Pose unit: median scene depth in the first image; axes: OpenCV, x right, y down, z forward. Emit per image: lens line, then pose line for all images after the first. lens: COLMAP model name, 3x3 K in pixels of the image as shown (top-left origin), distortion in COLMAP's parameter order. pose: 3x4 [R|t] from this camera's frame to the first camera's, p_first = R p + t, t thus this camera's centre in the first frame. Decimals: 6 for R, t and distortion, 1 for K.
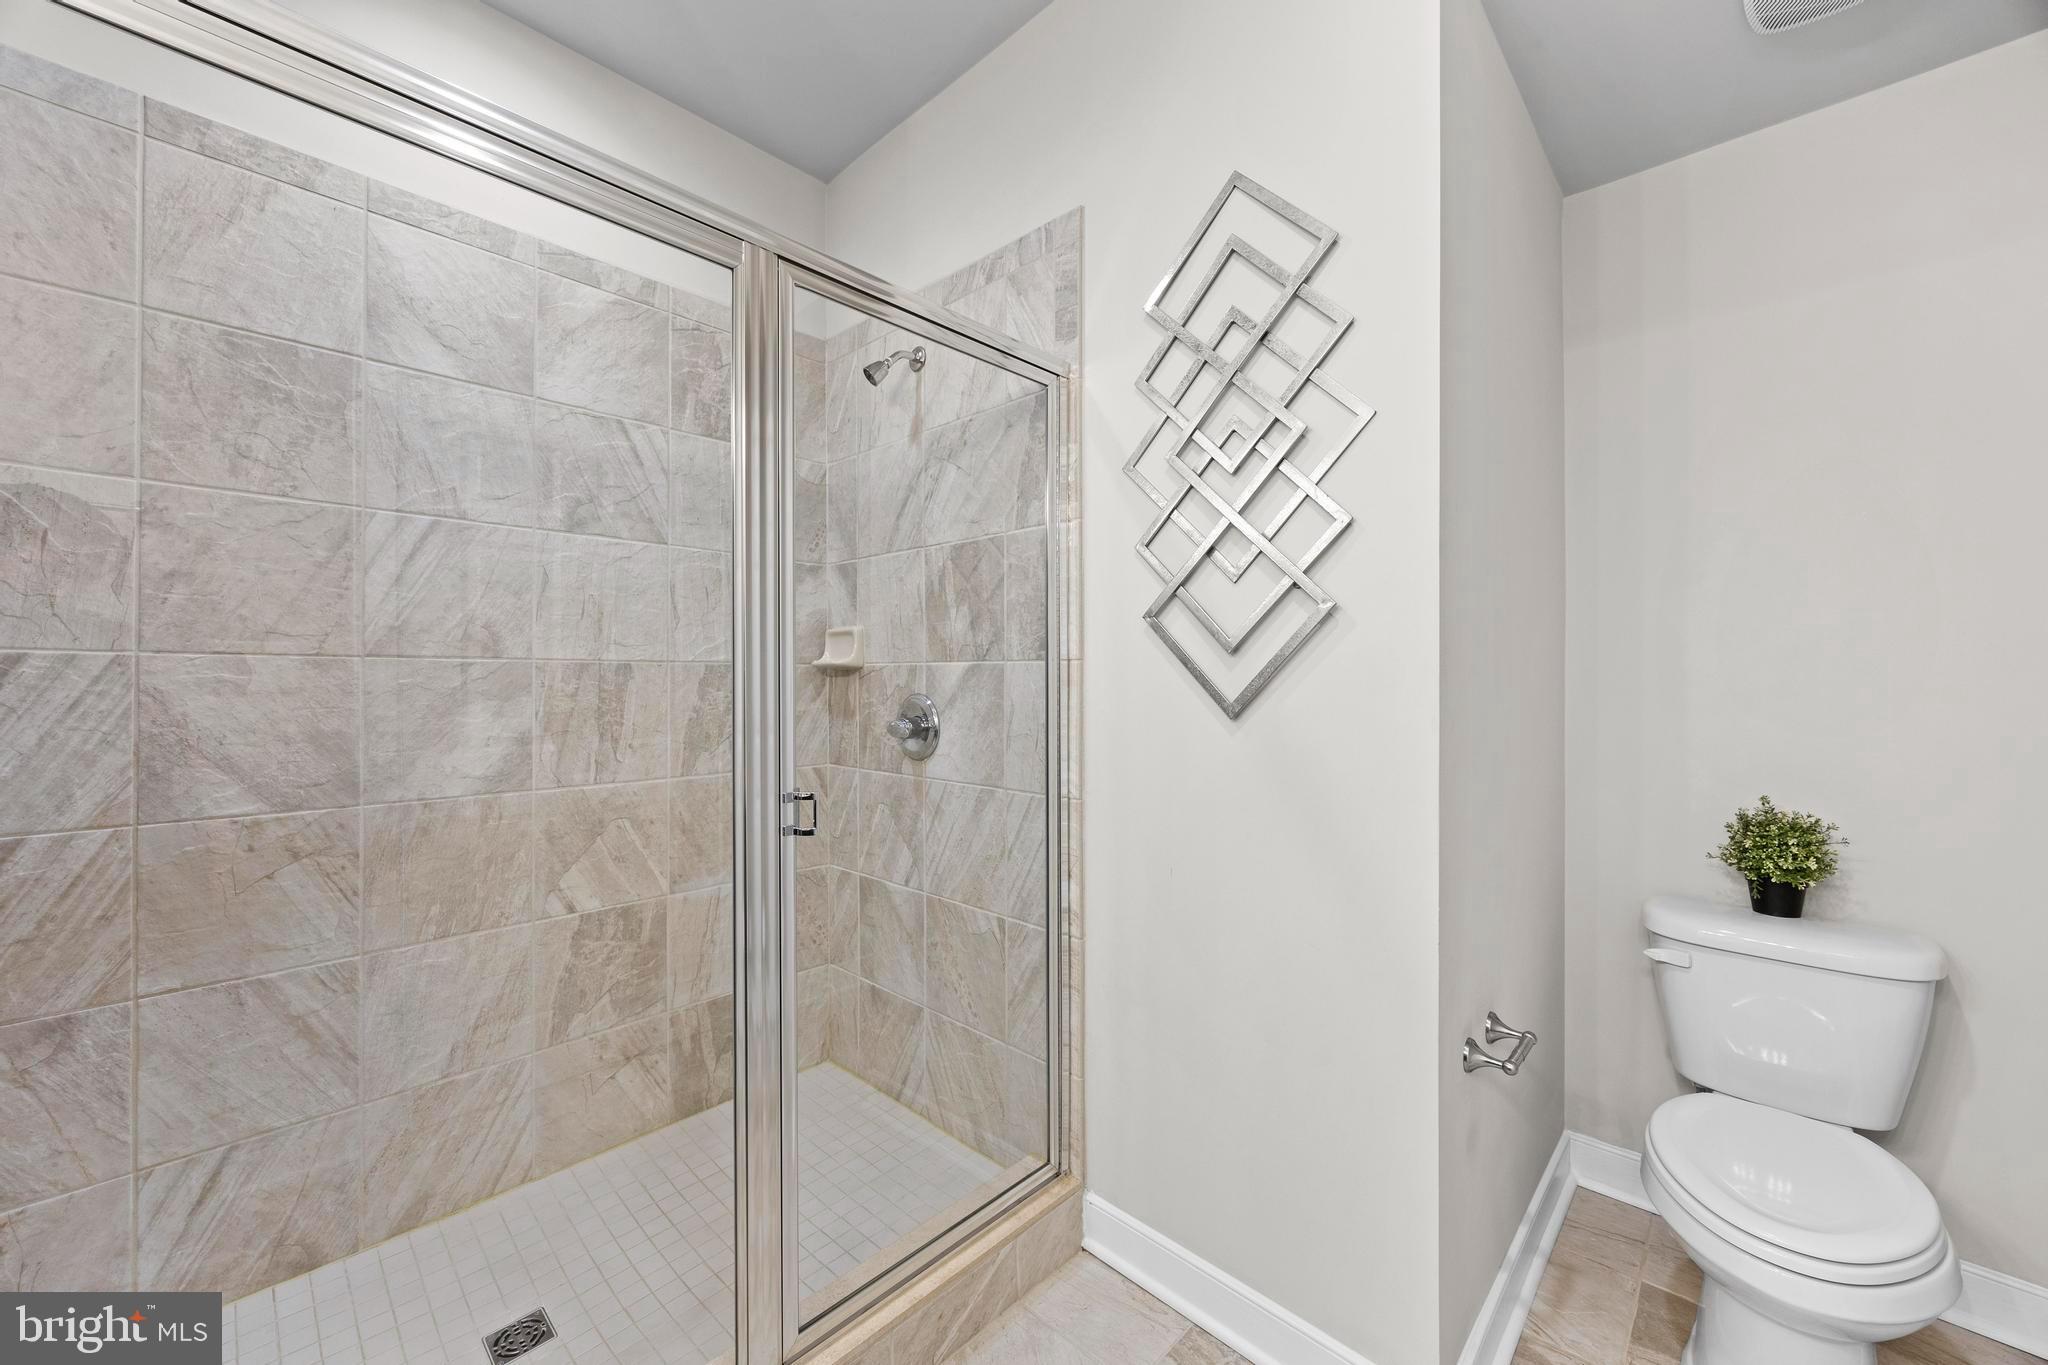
lens RADIAL K [[783.7, 0, 1032.3], [0, 783.7, 678.7], [0, 0, 1]] dist [-0.002991, 0.001012]
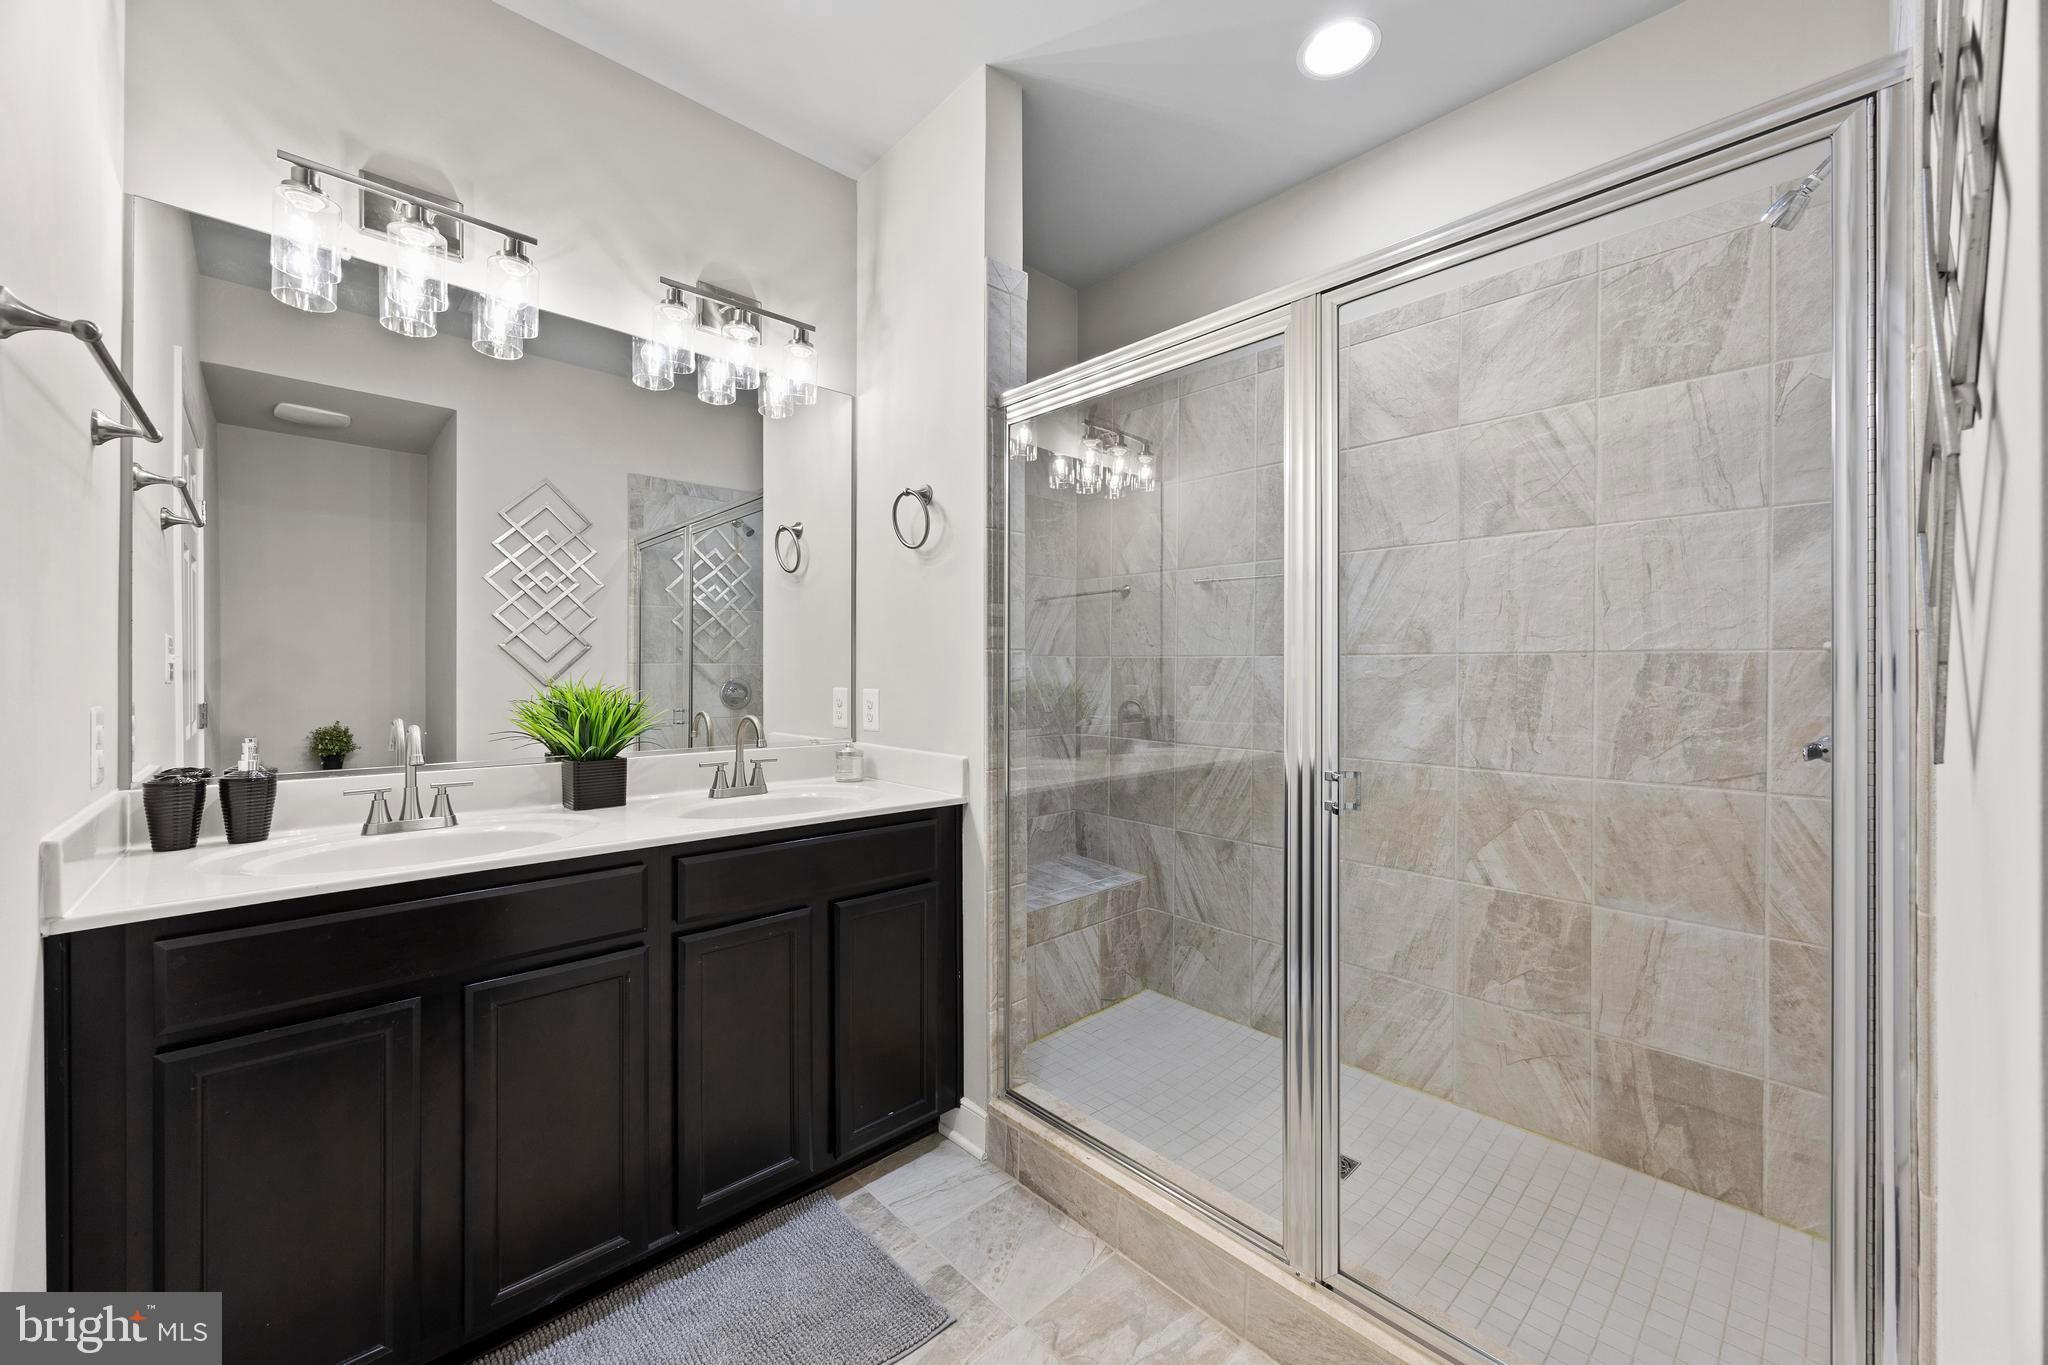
lens RADIAL K [[783.7, 0, 1023.5], [0, 783.7, 674.6], [0, 0, 1]] dist [-0.002991, 0.001012]
pose [[-0.060055, 0.002174, -0.998193, 0.585918], [-0.004731, 0.999986, 0.002462, 0.006962], [0.998184, 0.004870, -0.060044, 0.454840]]
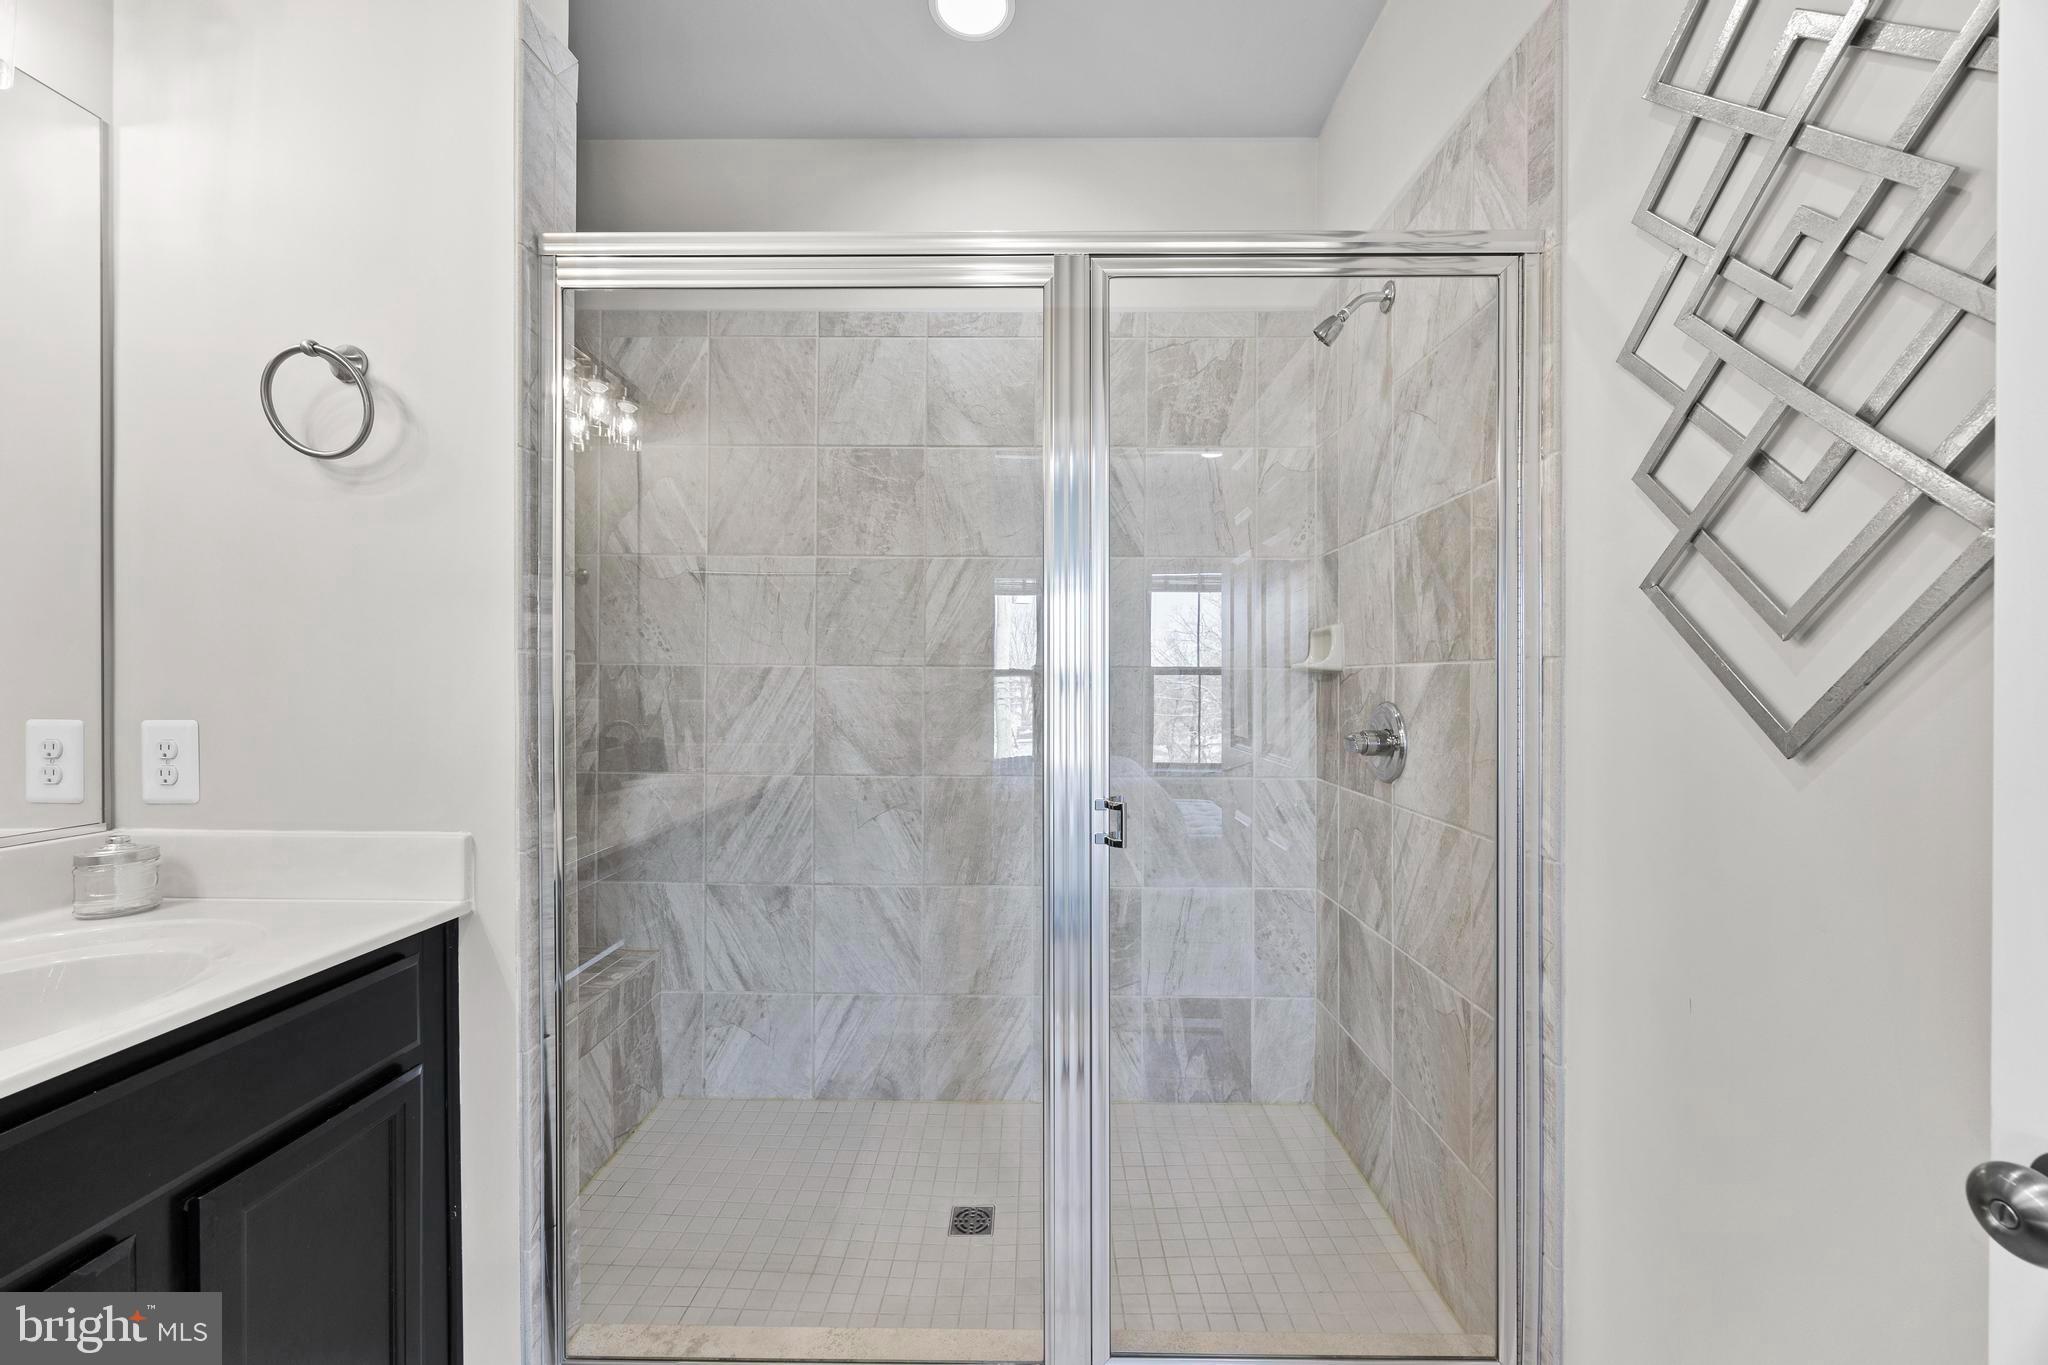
lens RADIAL K [[783.7, 0, 1013.4], [0, 783.7, 686.3], [0, 0, 1]] dist [-0.002991, 0.001012]
pose [[0.676143, 0.005042, -0.736753, 0.234720], [-0.003426, 0.999987, 0.003699, 0.000911], [0.736763, 0.000023, 0.676152, 0.179631]]
